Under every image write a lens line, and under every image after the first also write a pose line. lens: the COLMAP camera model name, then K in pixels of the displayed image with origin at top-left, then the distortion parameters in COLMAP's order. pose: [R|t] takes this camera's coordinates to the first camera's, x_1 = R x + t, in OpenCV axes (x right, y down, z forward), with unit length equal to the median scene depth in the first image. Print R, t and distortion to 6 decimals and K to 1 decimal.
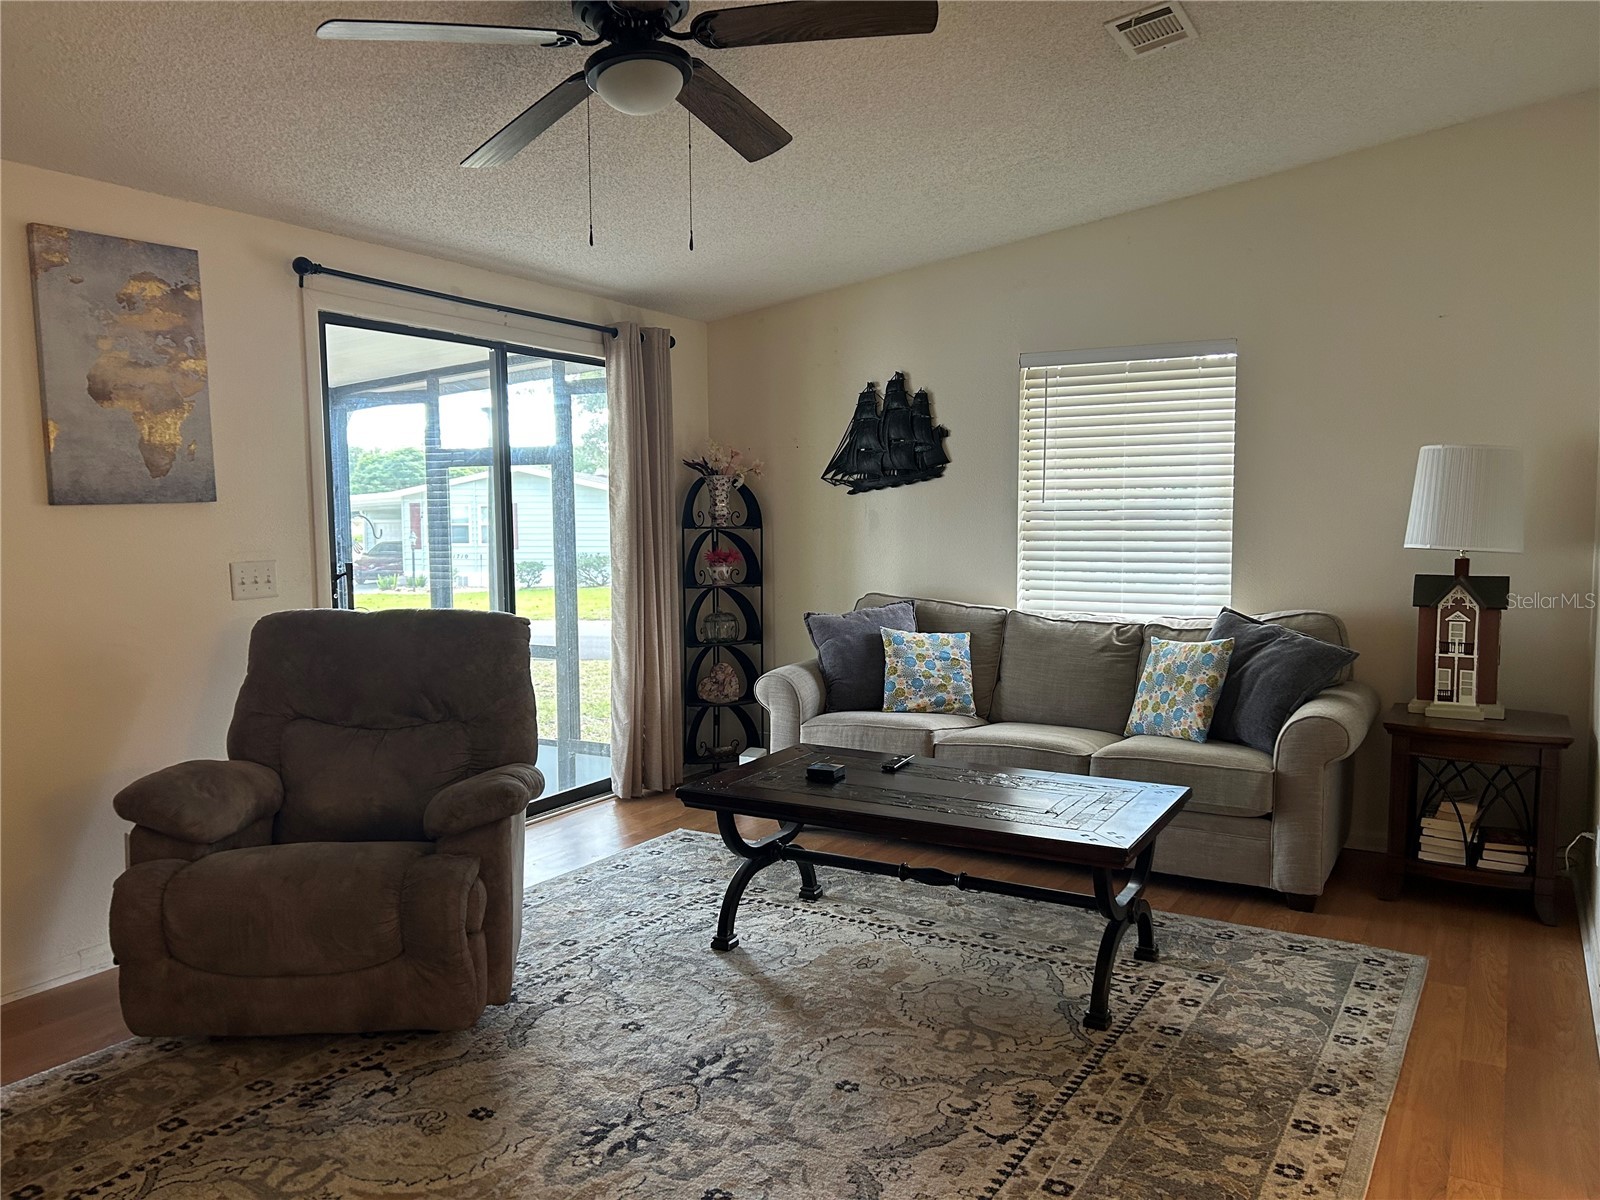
lens RADIAL K [[1205.4, 0, 805.1], [0, 1205.4, 600.3], [0, 0, 1]] dist [0.033930, -0.001593]
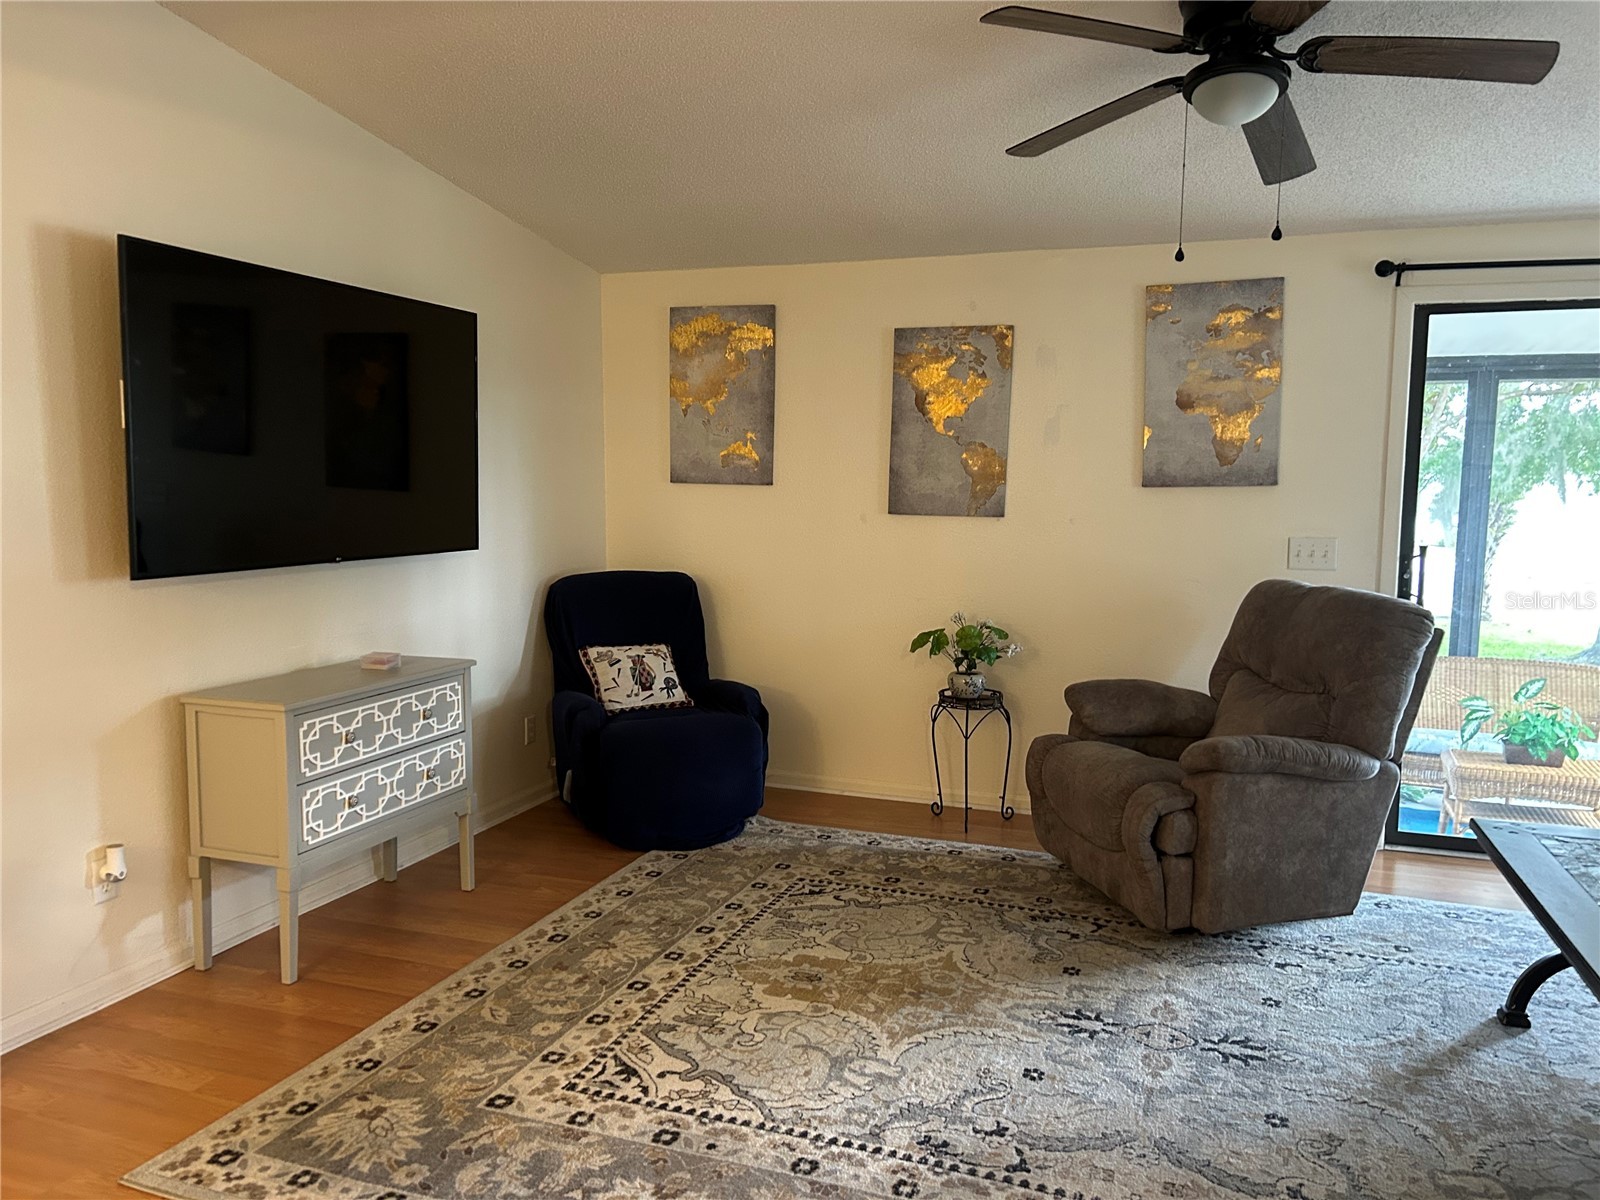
lens RADIAL K [[1205.4, 0, 802.7], [0, 1205.4, 601.5], [0, 0, 1]] dist [0.033930, -0.001593]
pose [[0.188452, 0.103922, -0.976569, 0.664077], [-0.090598, 0.991985, 0.088079, -0.033393], [0.977895, 0.071876, 0.196356, 0.345334]]
